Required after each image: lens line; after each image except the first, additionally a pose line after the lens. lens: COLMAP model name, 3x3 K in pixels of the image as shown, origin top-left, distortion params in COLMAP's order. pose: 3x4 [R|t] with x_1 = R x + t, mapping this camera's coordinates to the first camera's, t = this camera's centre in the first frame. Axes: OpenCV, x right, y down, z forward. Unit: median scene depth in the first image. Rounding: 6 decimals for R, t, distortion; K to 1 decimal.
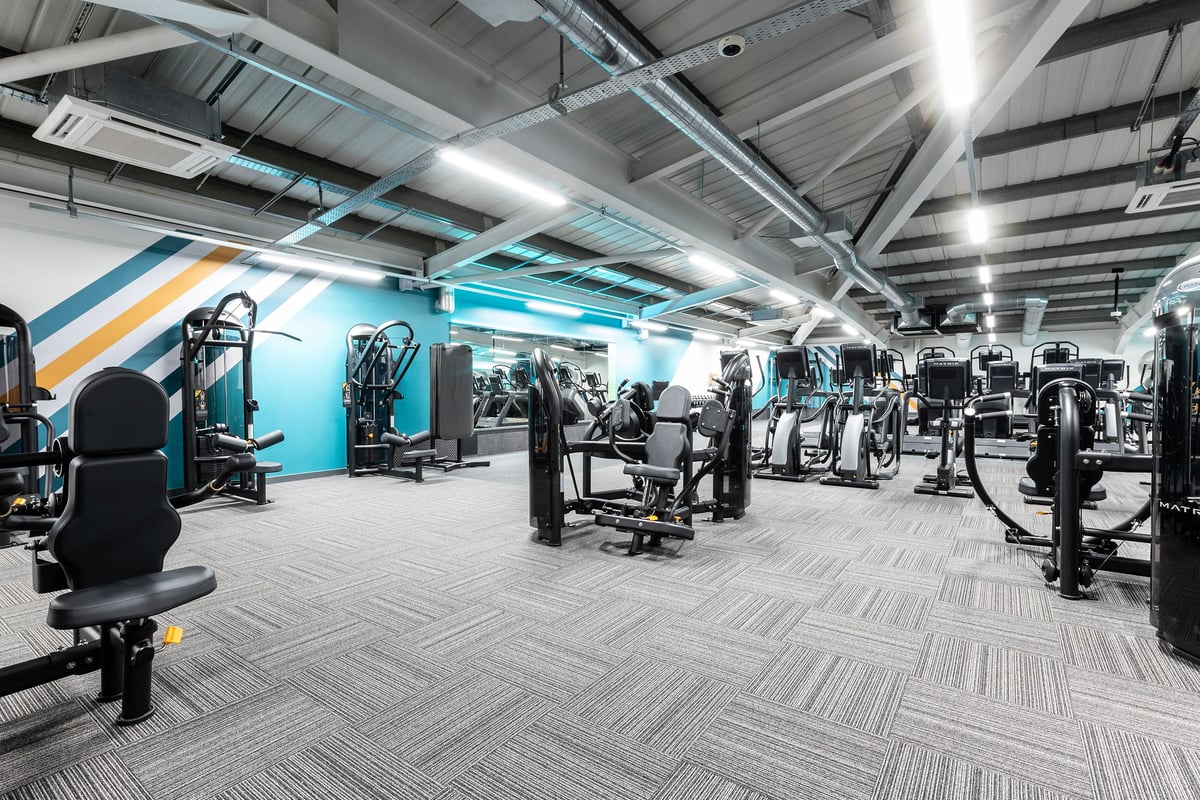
lens RADIAL K [[622.9, 0, 600.0], [0, 622.9, 400.0], [0, 0, 1]] dist [0.000951, 0.000037]
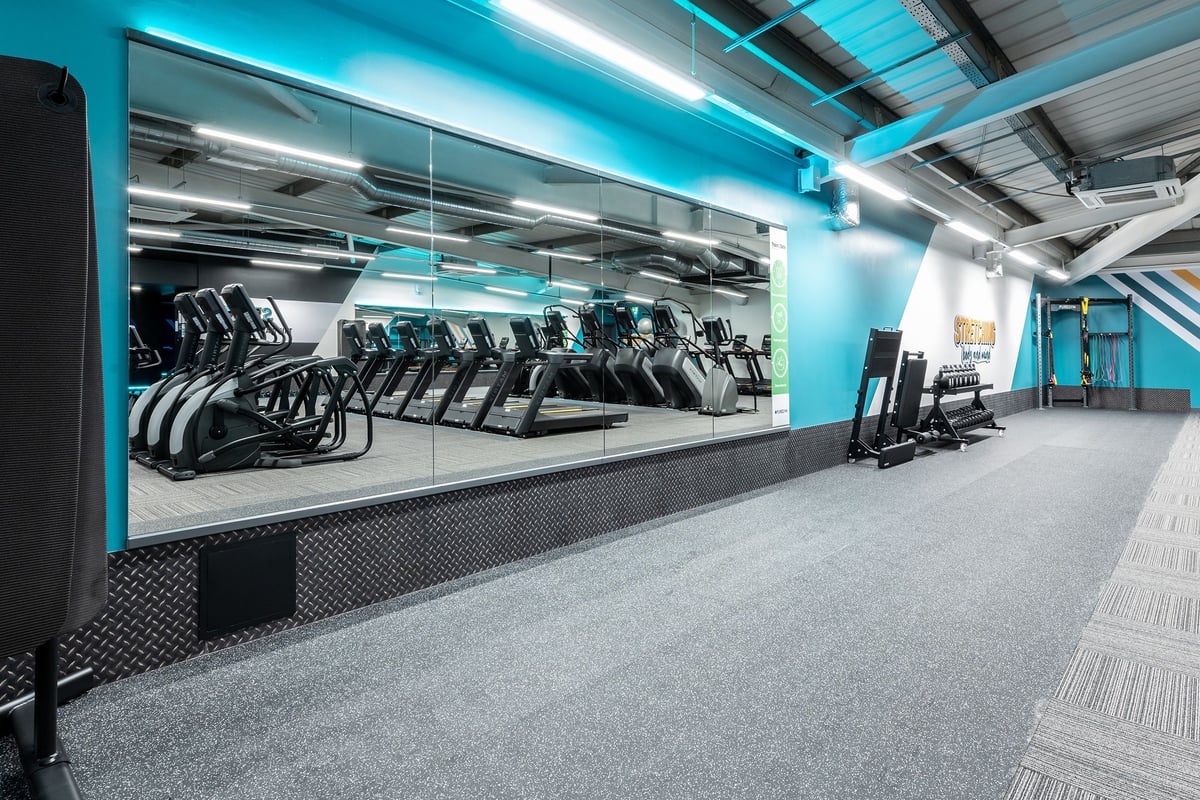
lens RADIAL K [[622.9, 0, 600.0], [0, 622.9, 400.0], [0, 0, 1]] dist [0.000951, 0.000037]
pose [[0.981308, 0.024674, -0.190854, -0.005469], [-0.012341, 0.997773, 0.065543, -0.007407], [0.192047, -0.061962, 0.979428, 0.442419]]
